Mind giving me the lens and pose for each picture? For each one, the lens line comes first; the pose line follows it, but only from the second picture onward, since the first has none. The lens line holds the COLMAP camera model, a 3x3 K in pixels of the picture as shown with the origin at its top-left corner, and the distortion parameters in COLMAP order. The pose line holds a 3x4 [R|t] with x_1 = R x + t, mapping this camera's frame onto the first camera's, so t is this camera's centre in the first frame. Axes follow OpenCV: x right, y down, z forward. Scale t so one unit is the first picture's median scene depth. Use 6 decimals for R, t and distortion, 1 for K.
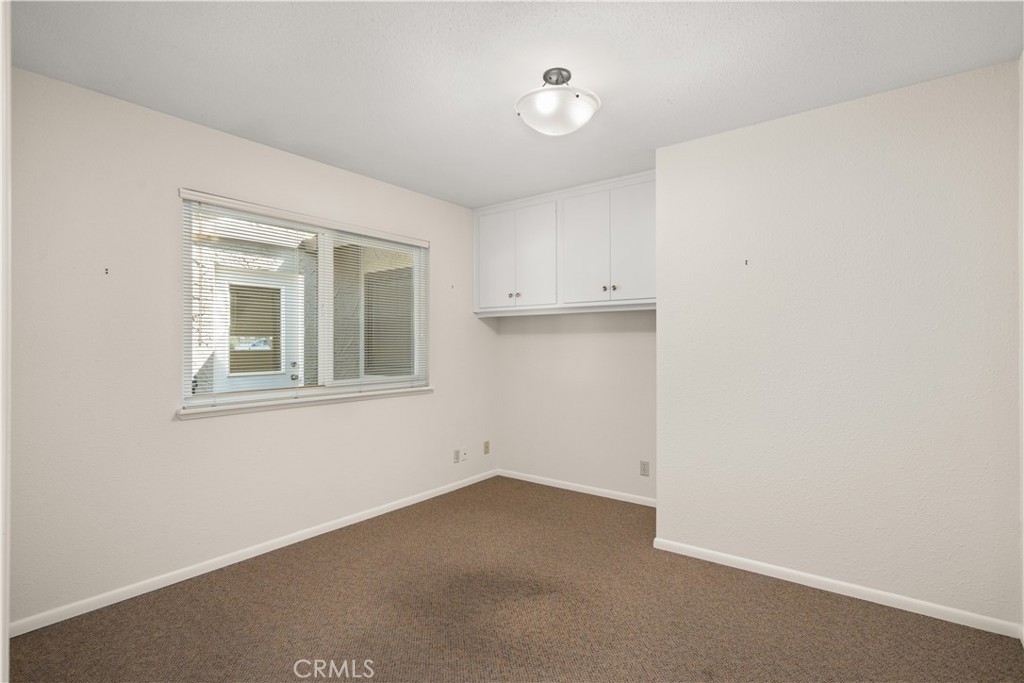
lens RADIAL K [[514.0, 0, 514.1], [0, 514.0, 330.6], [0, 0, 1]] dist [-0.029347, 0.000052]
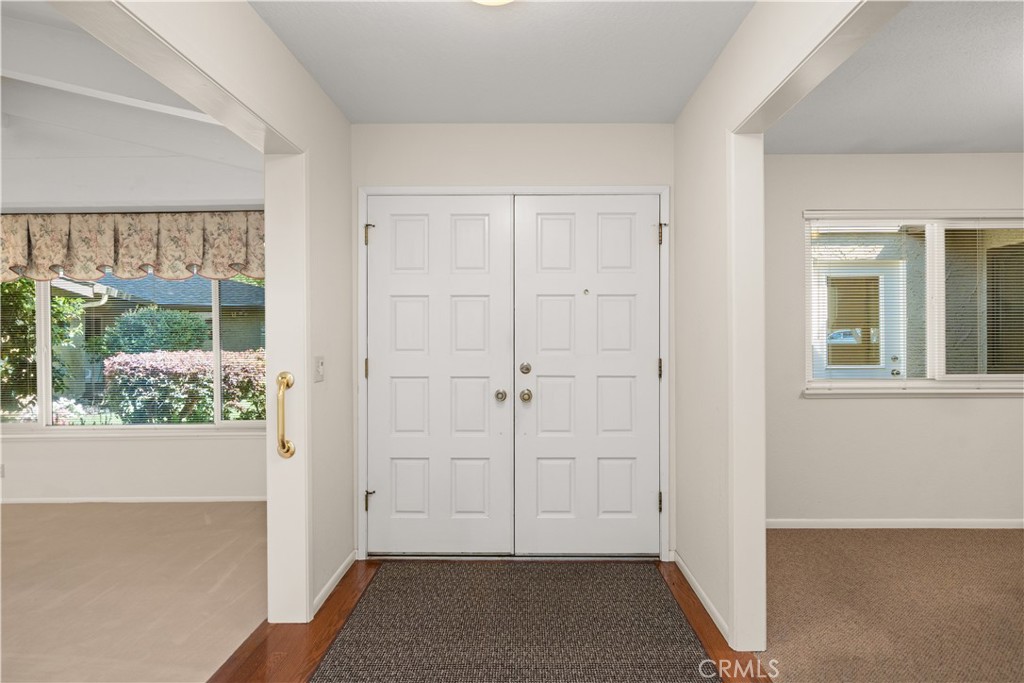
lens RADIAL K [[631.7, 0, 533.8], [0, 631.7, 340.0], [0, 0, 1]] dist [0.002751, 0.001478]
pose [[0.614104, 0.003014, -0.789219, 0.088353], [0.022006, 0.999539, 0.020940, -0.007304], [0.788918, -0.030227, 0.613754, -0.271562]]
